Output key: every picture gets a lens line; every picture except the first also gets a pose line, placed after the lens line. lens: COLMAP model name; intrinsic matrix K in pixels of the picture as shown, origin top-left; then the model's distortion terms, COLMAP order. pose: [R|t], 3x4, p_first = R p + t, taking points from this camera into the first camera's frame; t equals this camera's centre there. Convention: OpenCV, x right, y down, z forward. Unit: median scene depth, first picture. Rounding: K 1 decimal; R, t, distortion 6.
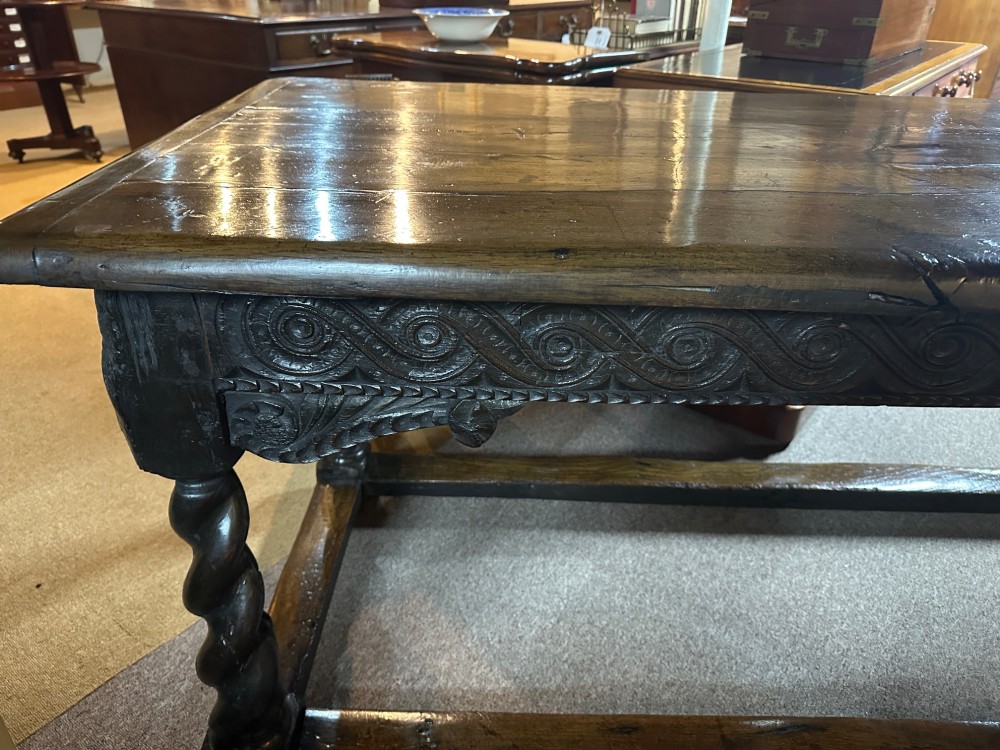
lens RADIAL K [[703.8, 0, 500.0], [0, 703.8, 375.0], [0, 0, 1]] dist [0.032636, -0.047646]
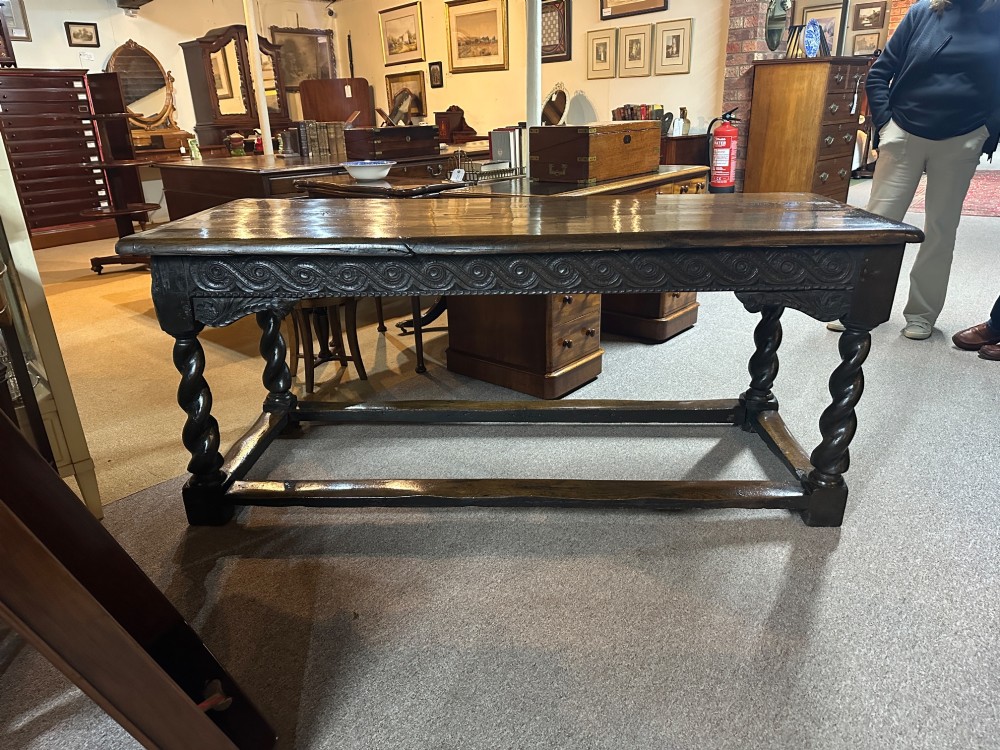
lens RADIAL K [[701.5, 0, 500.0], [0, 701.5, 375.0], [0, 0, 1]] dist [0.144088, -0.246806]
pose [[0.998075, -0.029826, -0.054380, 0.403496], [0.020232, 0.985388, -0.169118, 0.340145], [0.058629, 0.167692, 0.984095, -0.695496]]
